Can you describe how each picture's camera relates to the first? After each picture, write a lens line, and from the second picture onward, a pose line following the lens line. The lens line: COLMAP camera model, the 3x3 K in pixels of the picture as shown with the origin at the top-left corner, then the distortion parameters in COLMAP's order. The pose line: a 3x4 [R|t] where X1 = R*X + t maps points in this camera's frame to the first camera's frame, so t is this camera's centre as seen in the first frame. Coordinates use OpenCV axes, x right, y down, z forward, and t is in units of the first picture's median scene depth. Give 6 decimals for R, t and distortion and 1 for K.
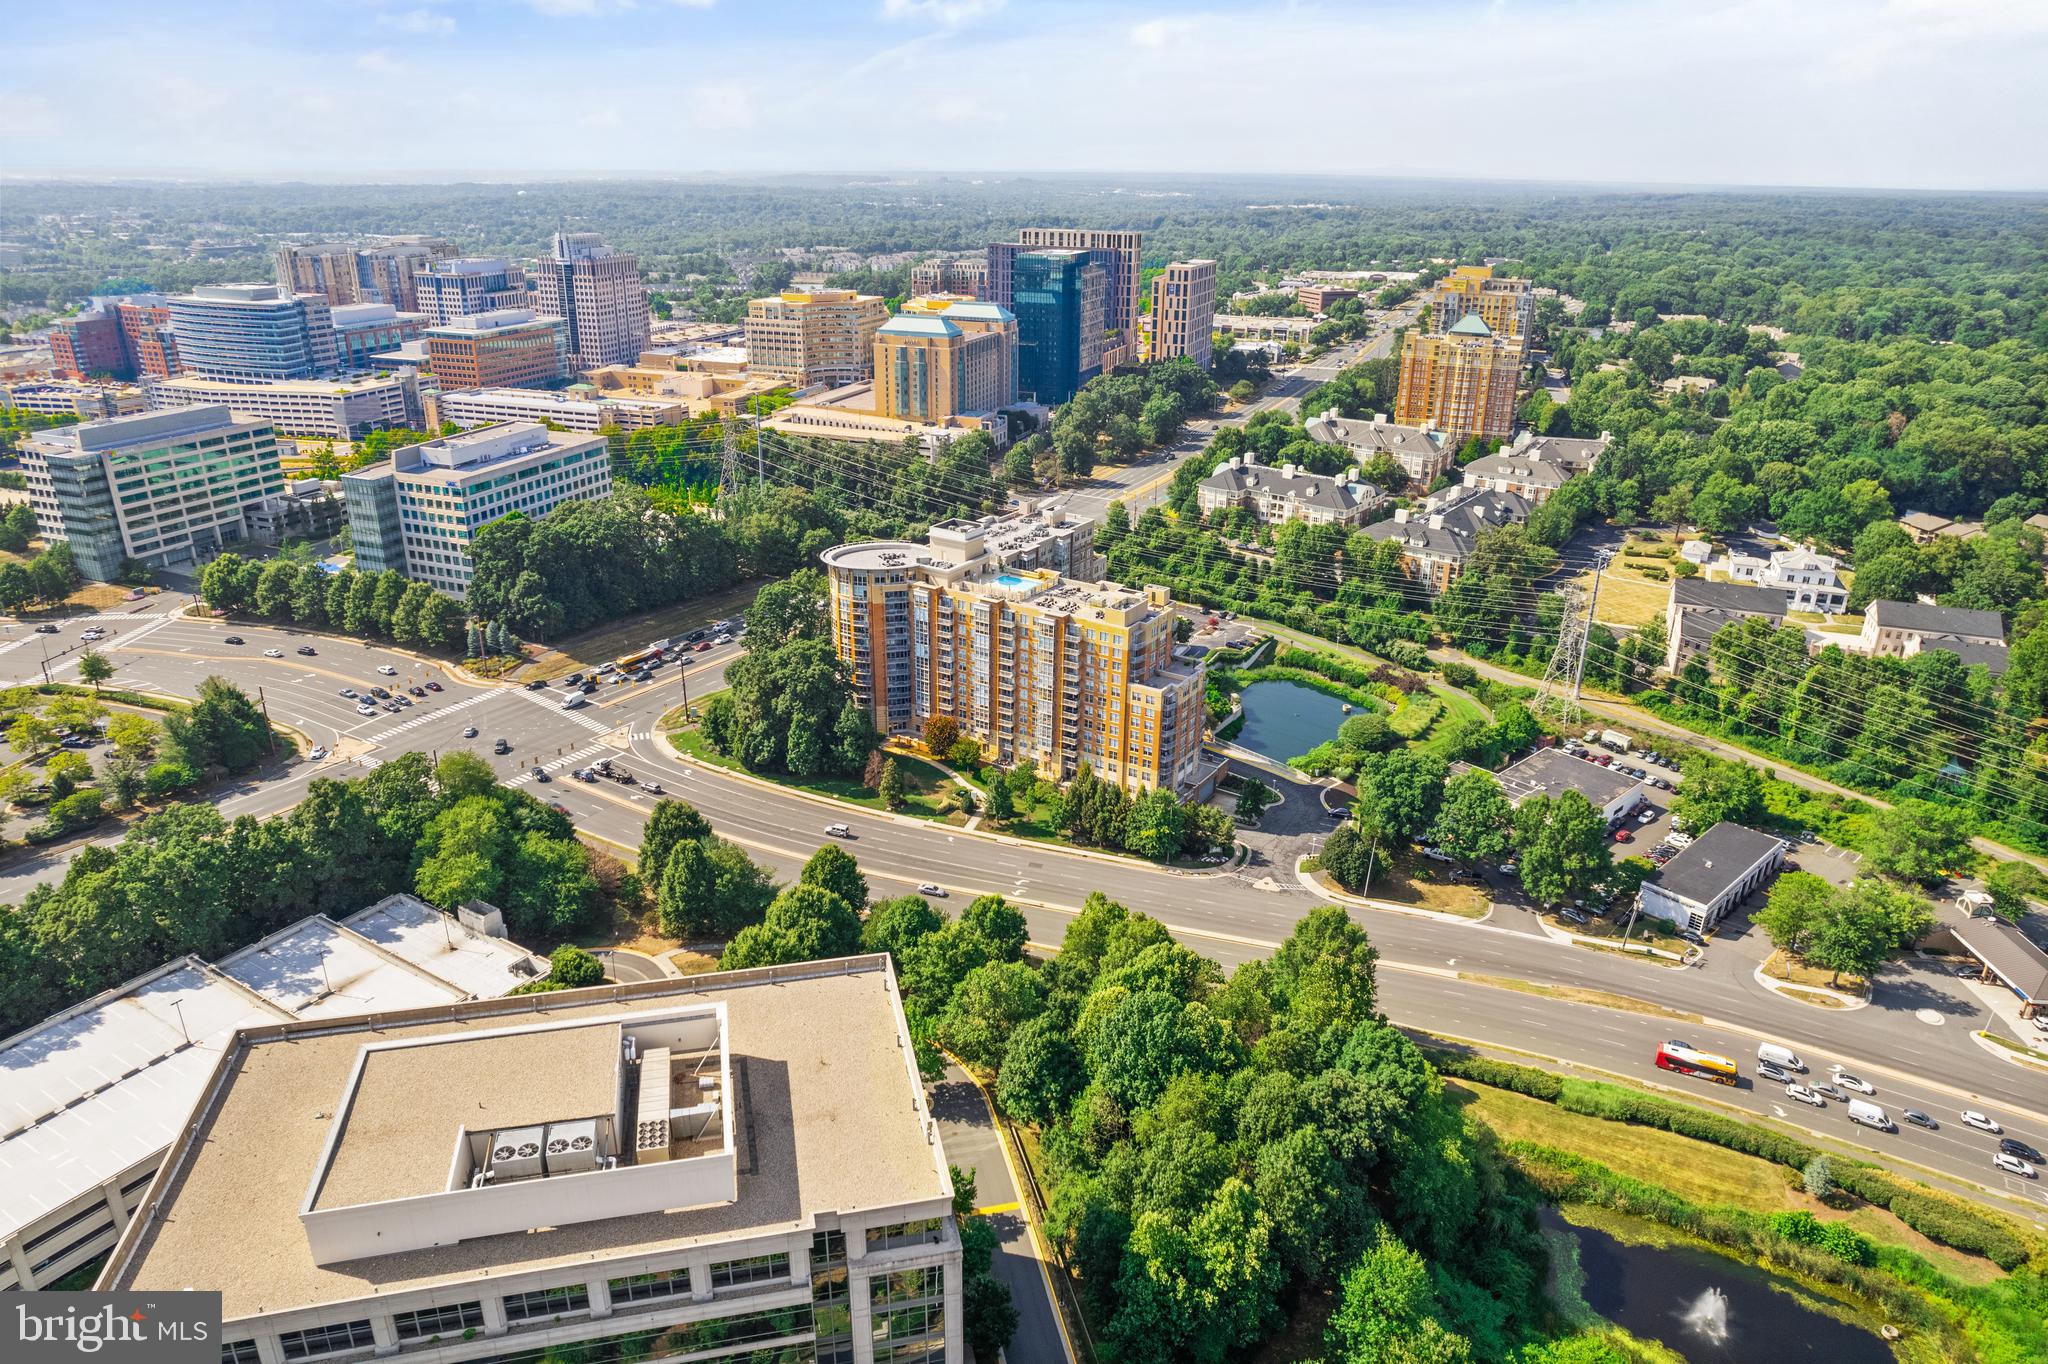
lens RADIAL K [[1266.5, 0, 1024.0], [0, 1266.5, 682.0], [0, 0, 1]] dist [-0.083905, 0.072561]
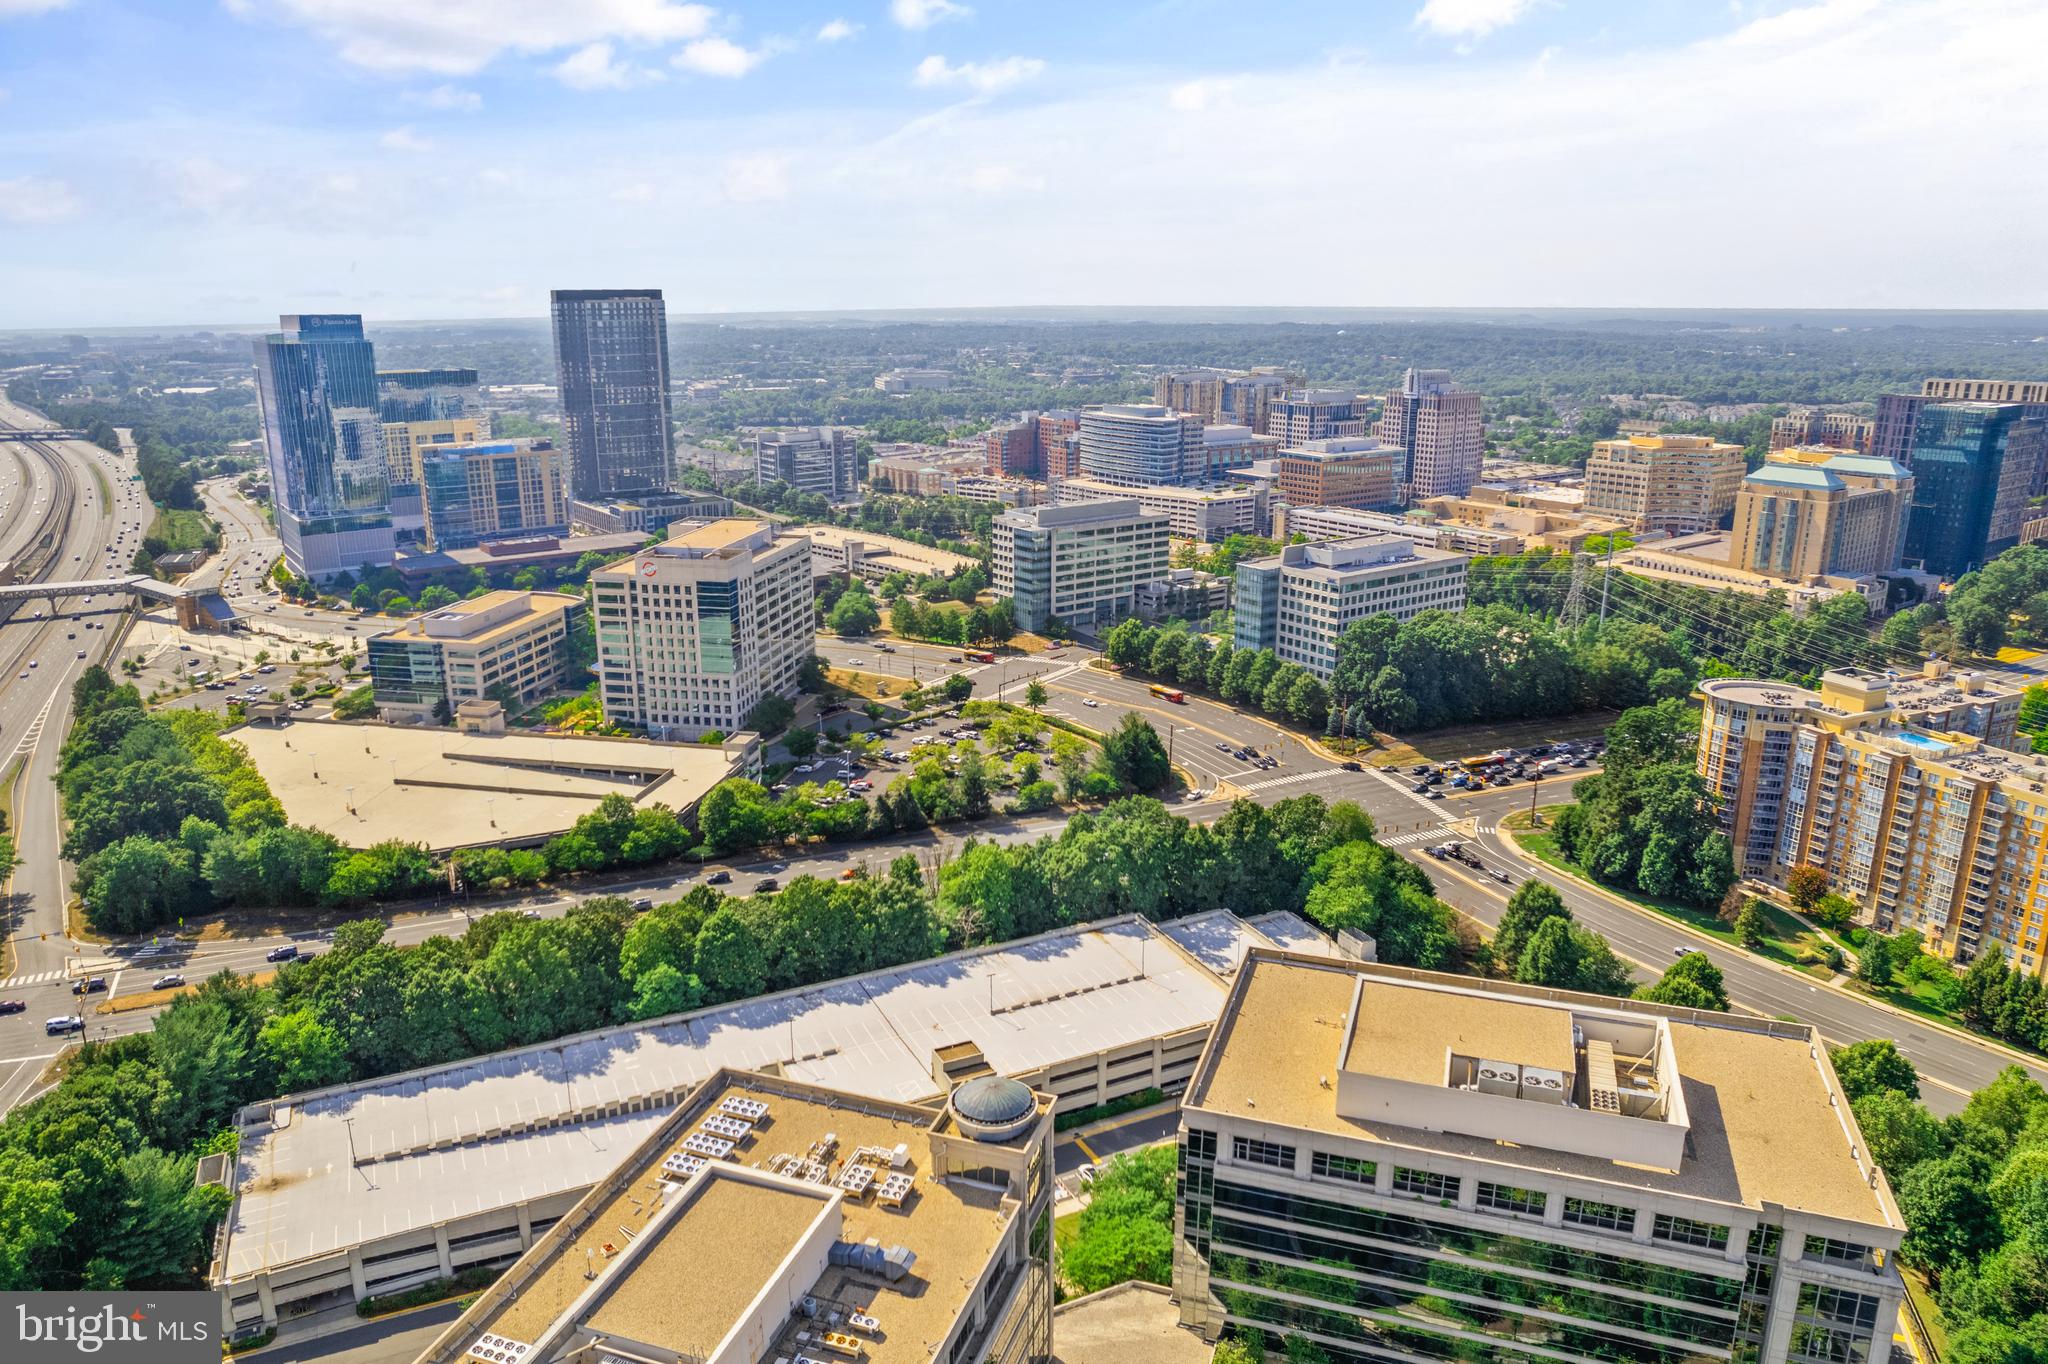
lens RADIAL K [[1340.4, 0, 1024.0], [0, 1340.4, 682.0], [0, 0, 1]] dist [-0.098803, 0.080399]
pose [[0.841976, 0.132662, -0.522950, -0.059974], [-0.193563, 0.979045, -0.063282, 0.058990], [0.503596, 0.154505, 0.850011, -0.134910]]
